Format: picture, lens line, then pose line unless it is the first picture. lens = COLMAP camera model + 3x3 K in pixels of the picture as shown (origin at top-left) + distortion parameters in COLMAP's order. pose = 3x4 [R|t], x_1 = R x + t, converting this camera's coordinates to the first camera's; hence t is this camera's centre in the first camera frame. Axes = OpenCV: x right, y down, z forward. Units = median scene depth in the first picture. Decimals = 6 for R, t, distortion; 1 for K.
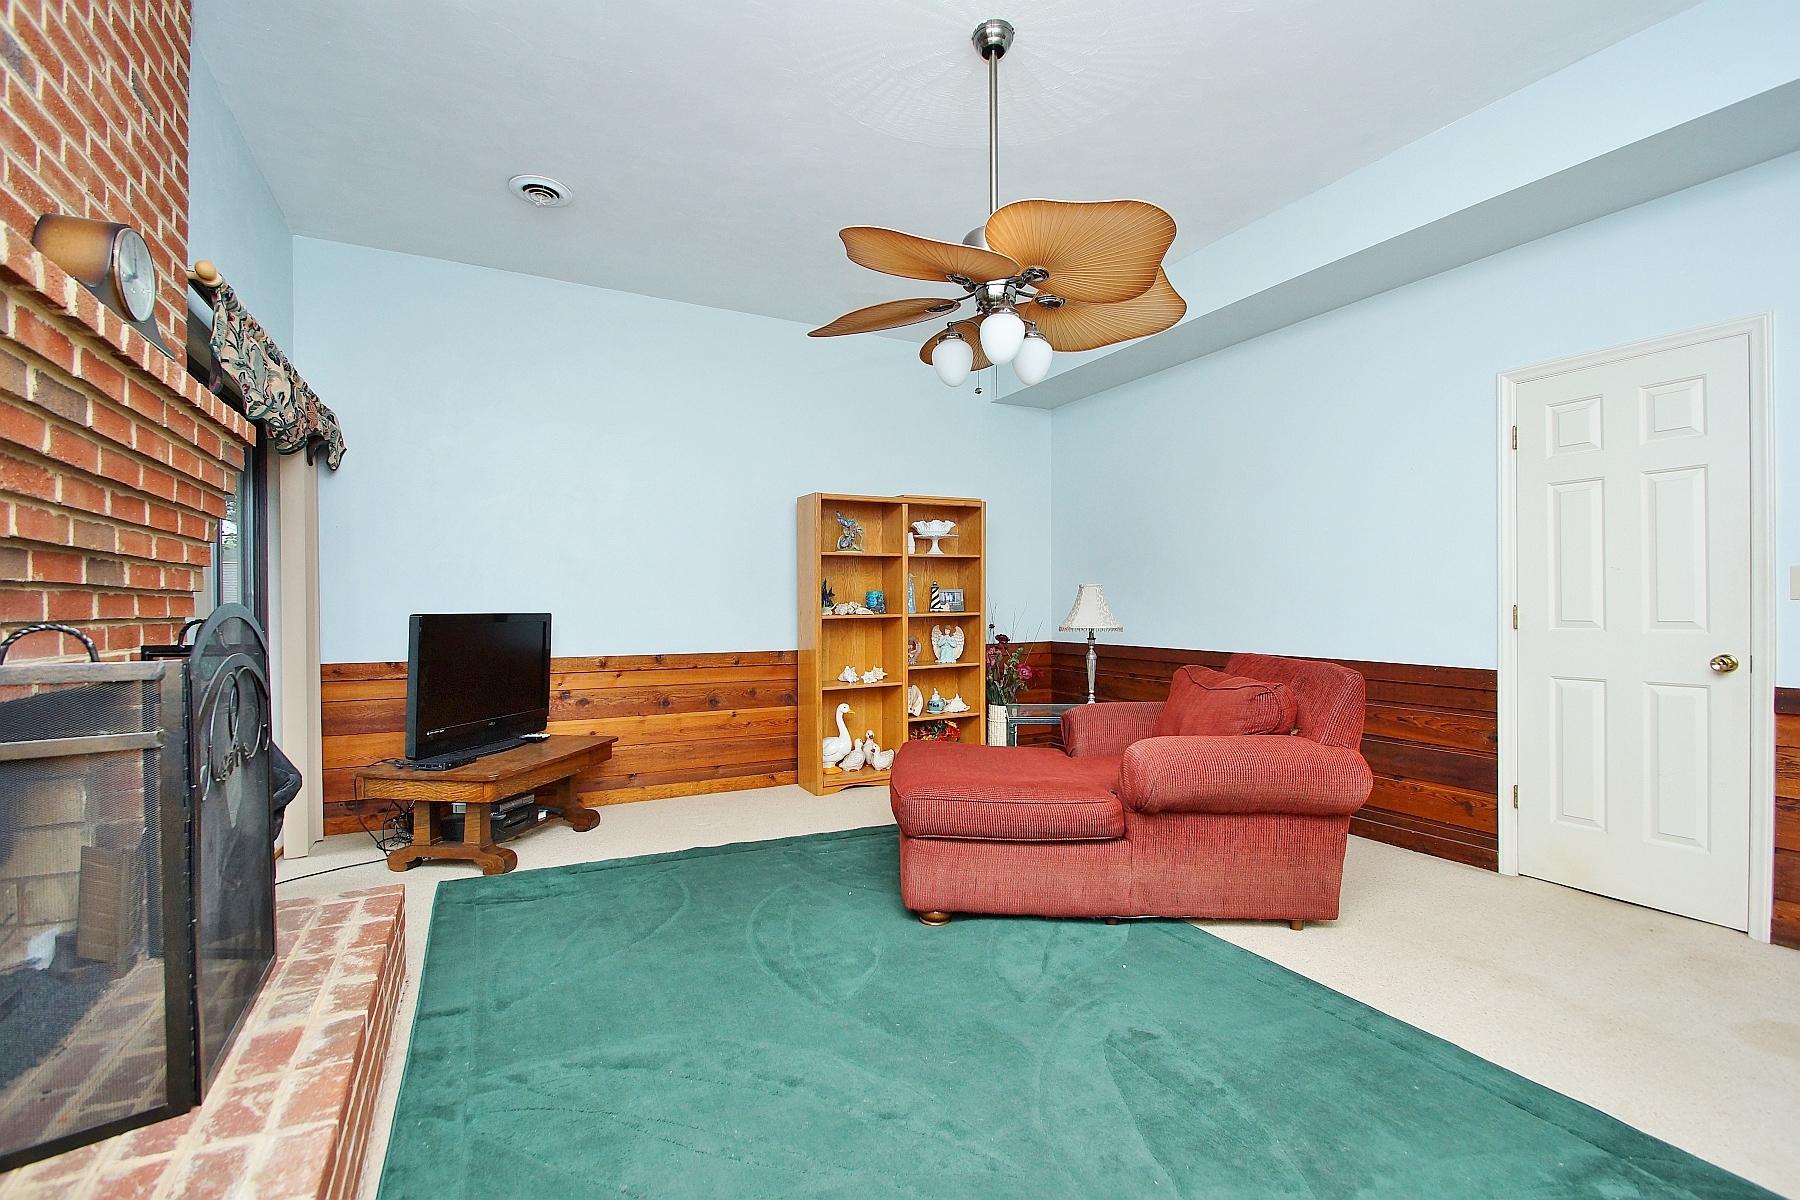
lens RADIAL K [[796.7, 0, 897.8], [0, 796.7, 597.5], [0, 0, 1]] dist [0.012090, -0.016201]
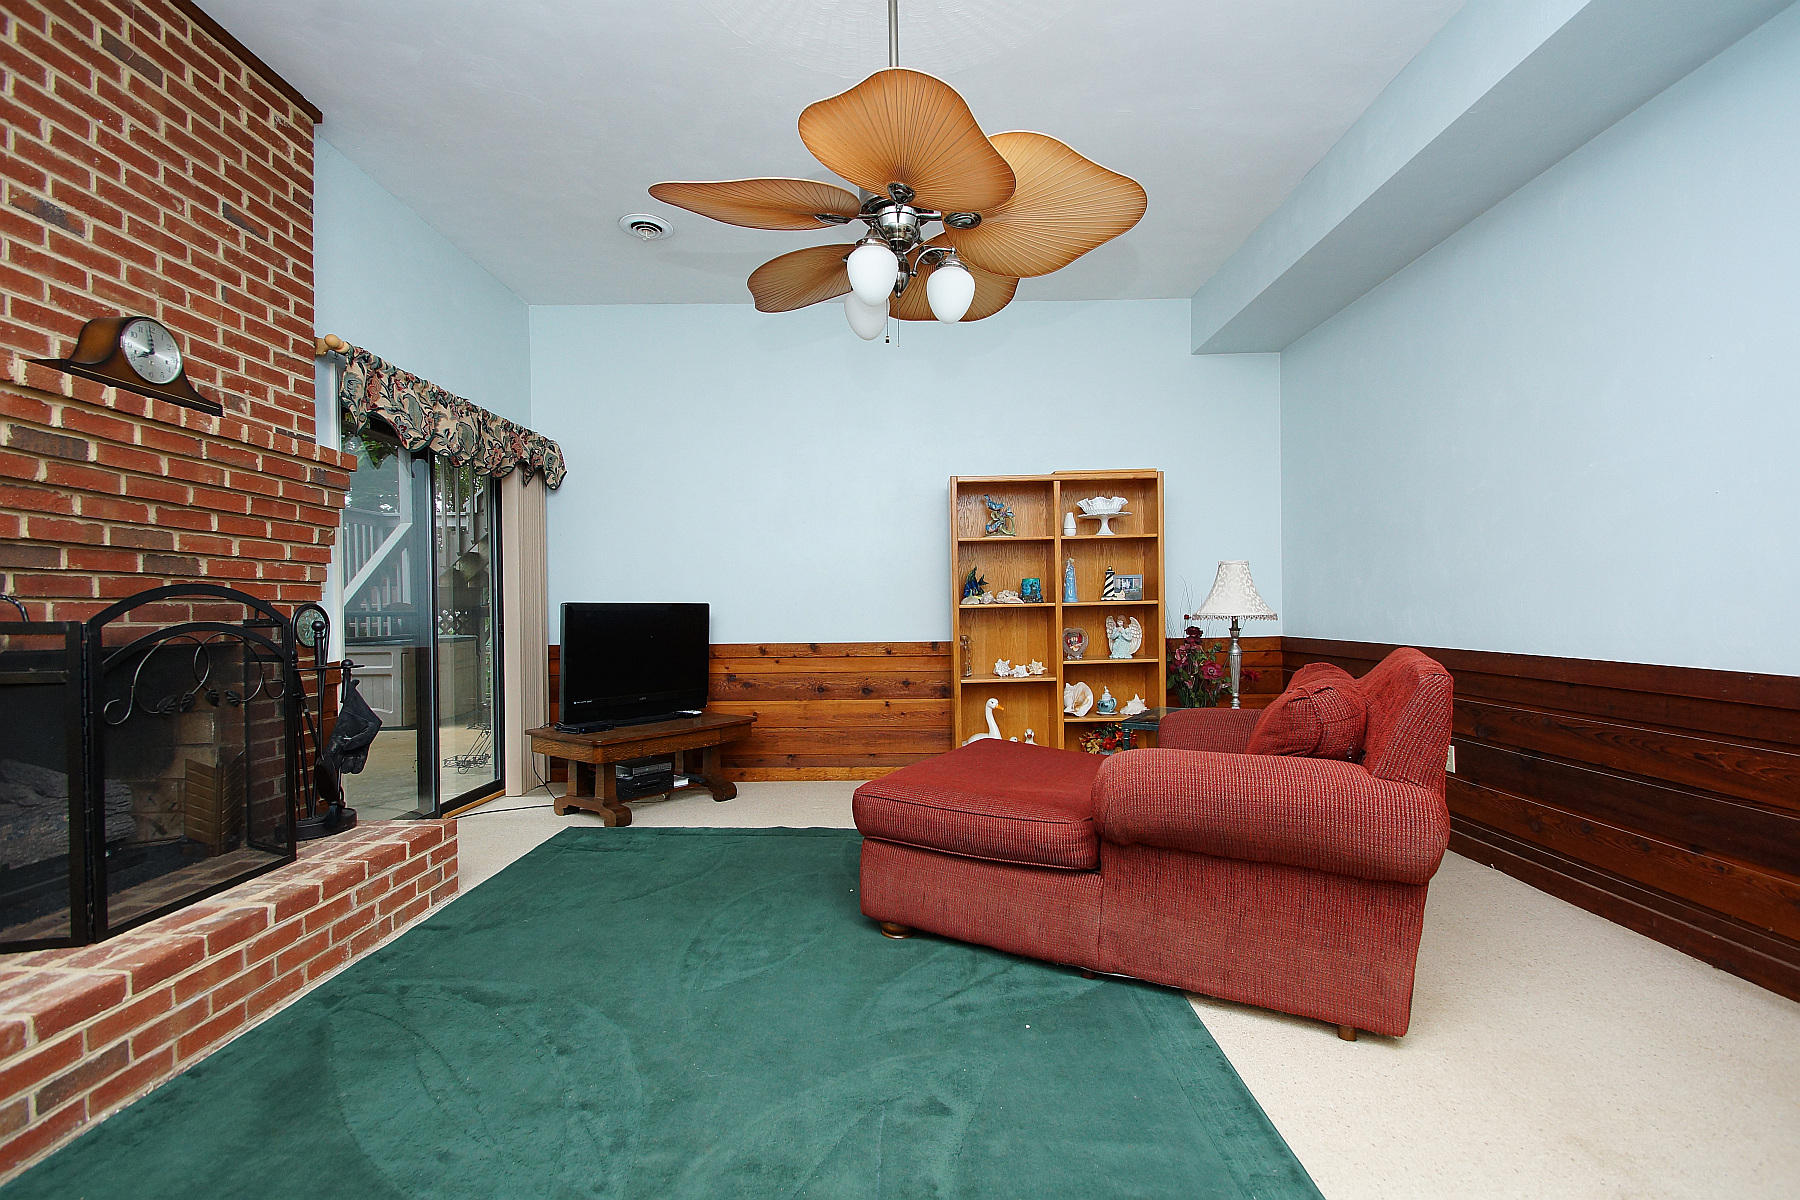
lens RADIAL K [[796.7, 0, 896.3], [0, 796.7, 604.1], [0, 0, 1]] dist [0.012090, -0.016201]
pose [[0.885840, -0.009256, -0.463899, 0.379317], [0.012891, 0.999906, 0.004665, 0.022156], [0.463812, -0.010113, 0.885876, 0.161751]]
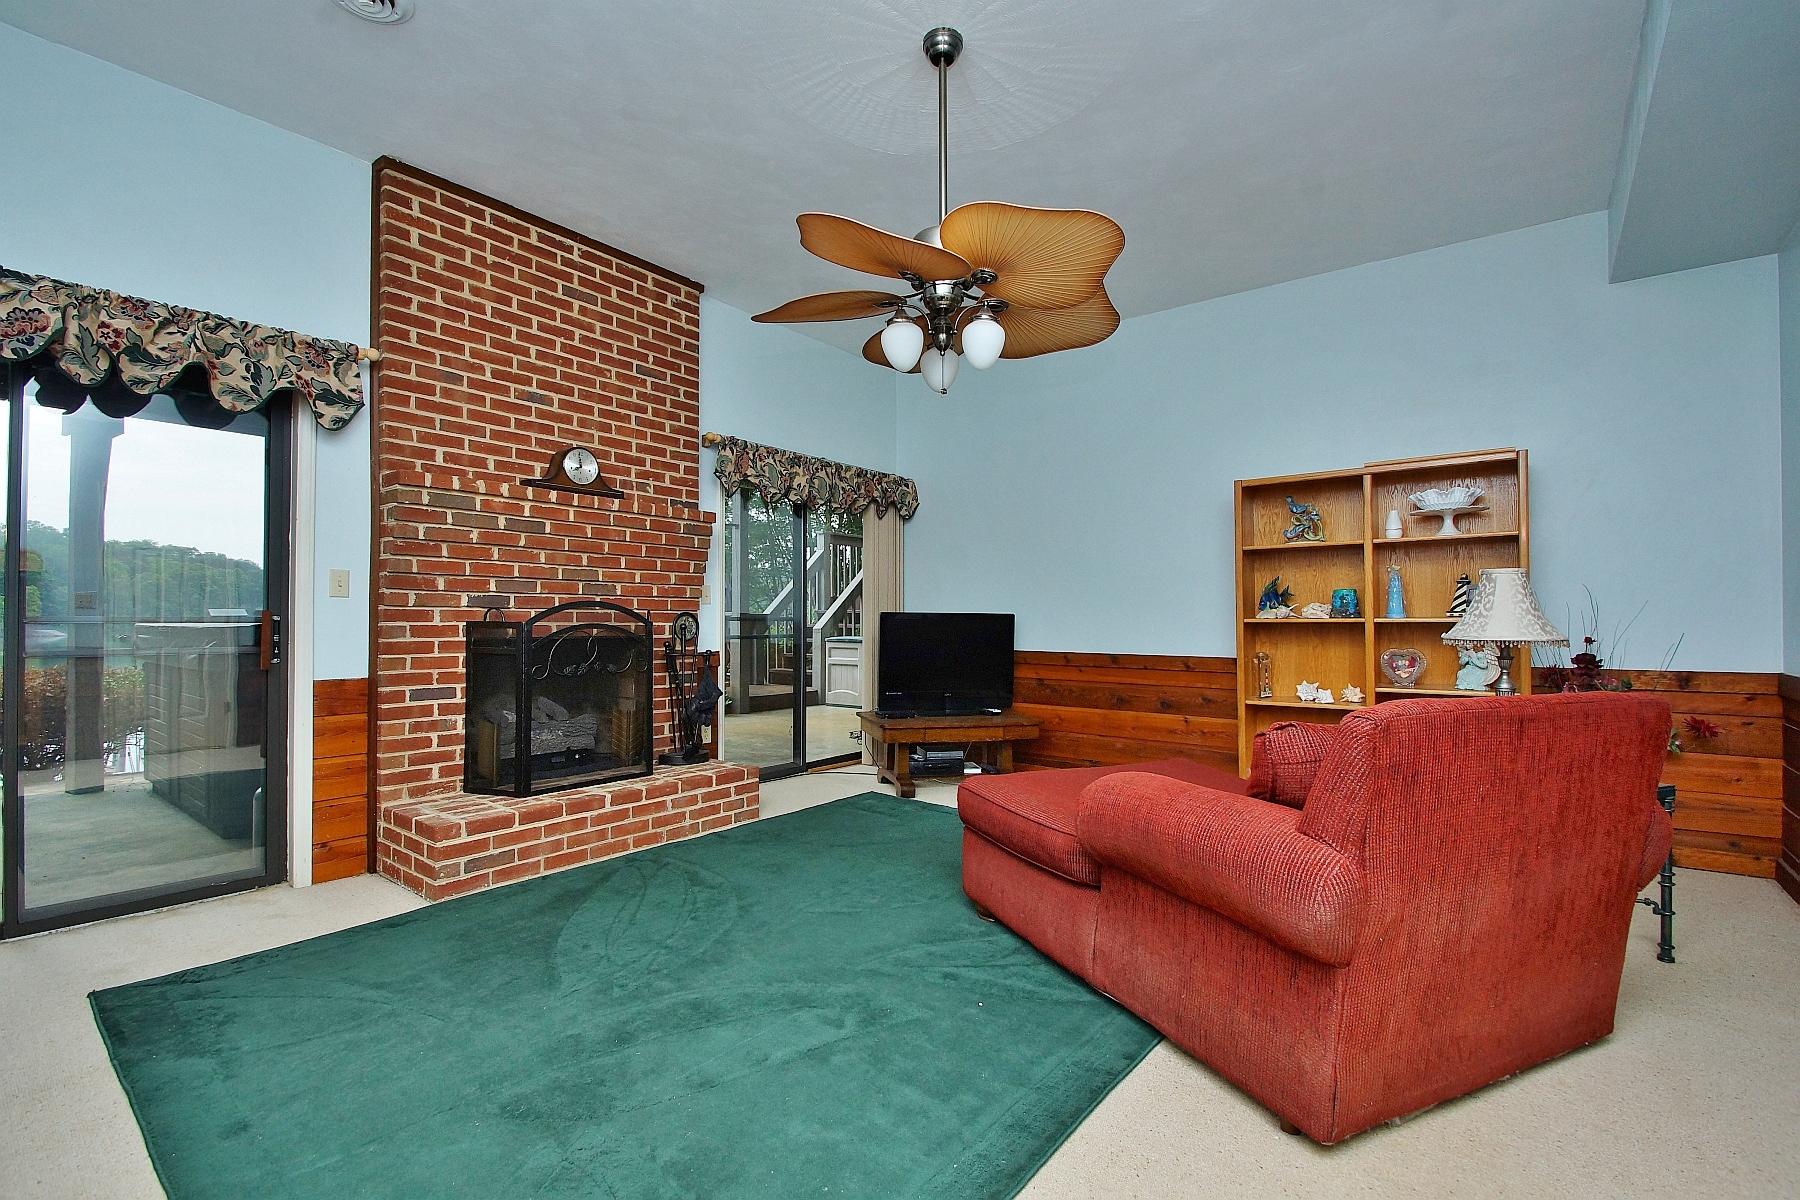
lens RADIAL K [[796.7, 0, 887.7], [0, 796.7, 601.9], [0, 0, 1]] dist [0.012090, -0.016201]
pose [[0.414120, -0.011543, -0.910149, 0.734563], [0.003144, 0.999932, -0.011251, 0.017262], [0.910217, 0.001798, 0.414128, 0.376495]]
